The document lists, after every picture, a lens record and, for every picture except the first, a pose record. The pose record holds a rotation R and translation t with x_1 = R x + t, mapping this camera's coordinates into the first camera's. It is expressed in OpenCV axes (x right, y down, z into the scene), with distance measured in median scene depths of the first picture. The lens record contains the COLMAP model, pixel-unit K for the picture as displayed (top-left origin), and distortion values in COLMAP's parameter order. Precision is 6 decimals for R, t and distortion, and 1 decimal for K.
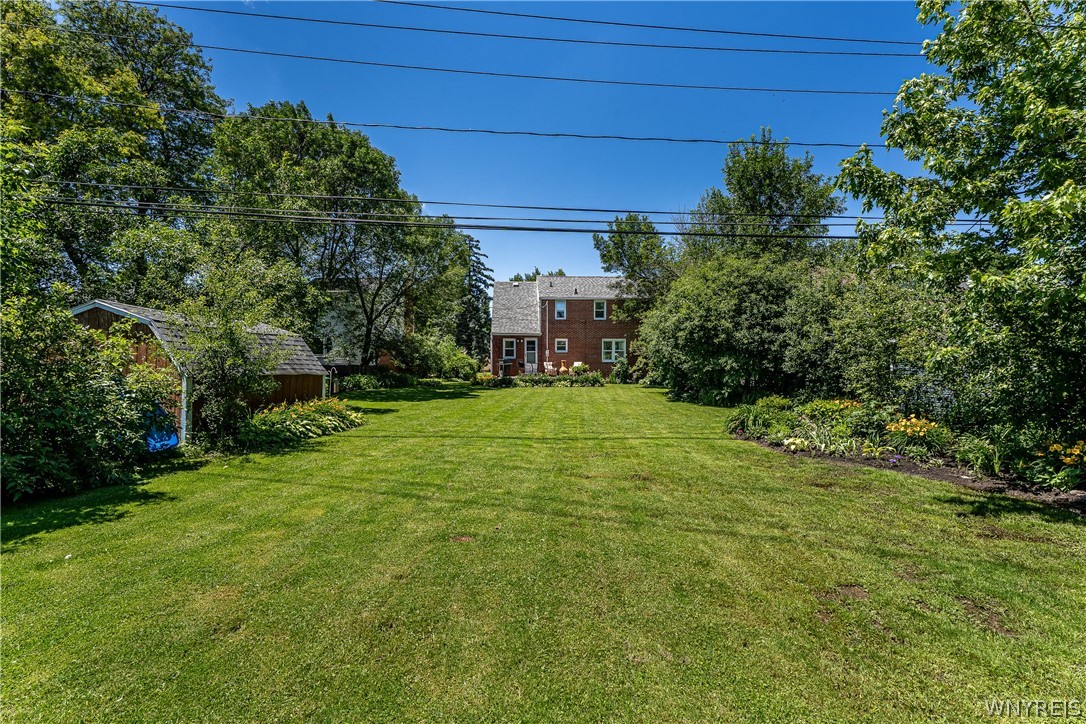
lens RADIAL K [[496.7, 0, 543.2], [0, 496.7, 366.7], [0, 0, 1]] dist [0.002844, 0.000337]
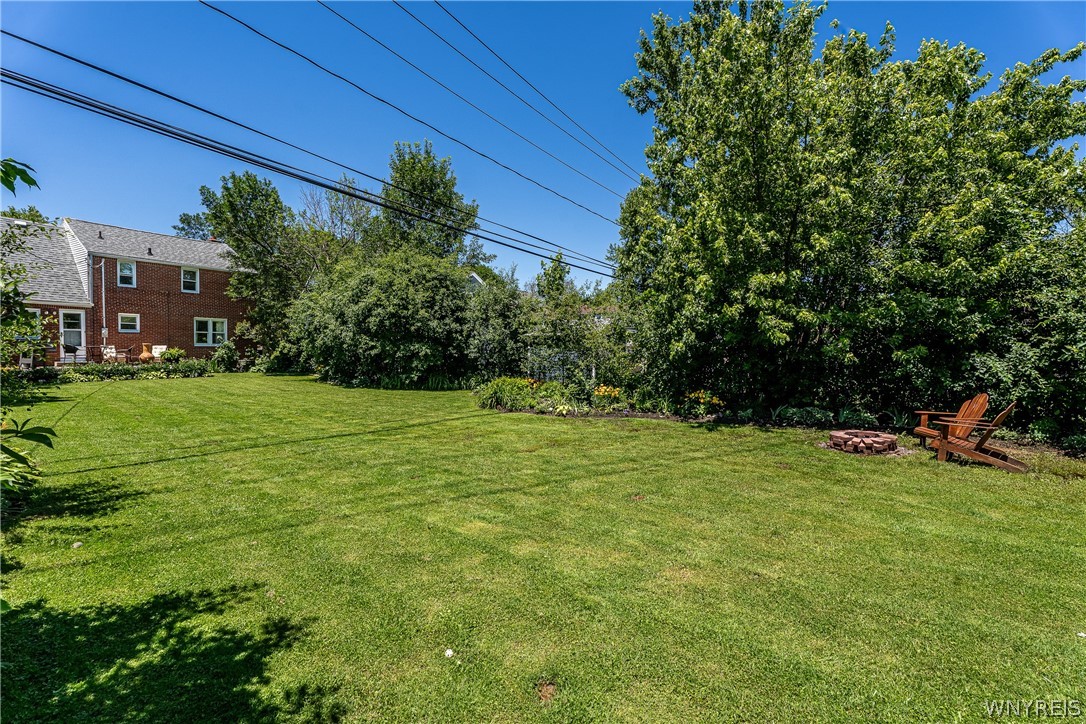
lens RADIAL K [[496.7, 0, 547.1], [0, 496.7, 359.9], [0, 0, 1]] dist [0.002844, 0.000337]
pose [[0.588222, -0.012849, 0.808598, -0.203655], [-0.001350, 0.999857, 0.016870, -0.001697], [-0.808699, -0.011015, 0.588120, 0.075803]]
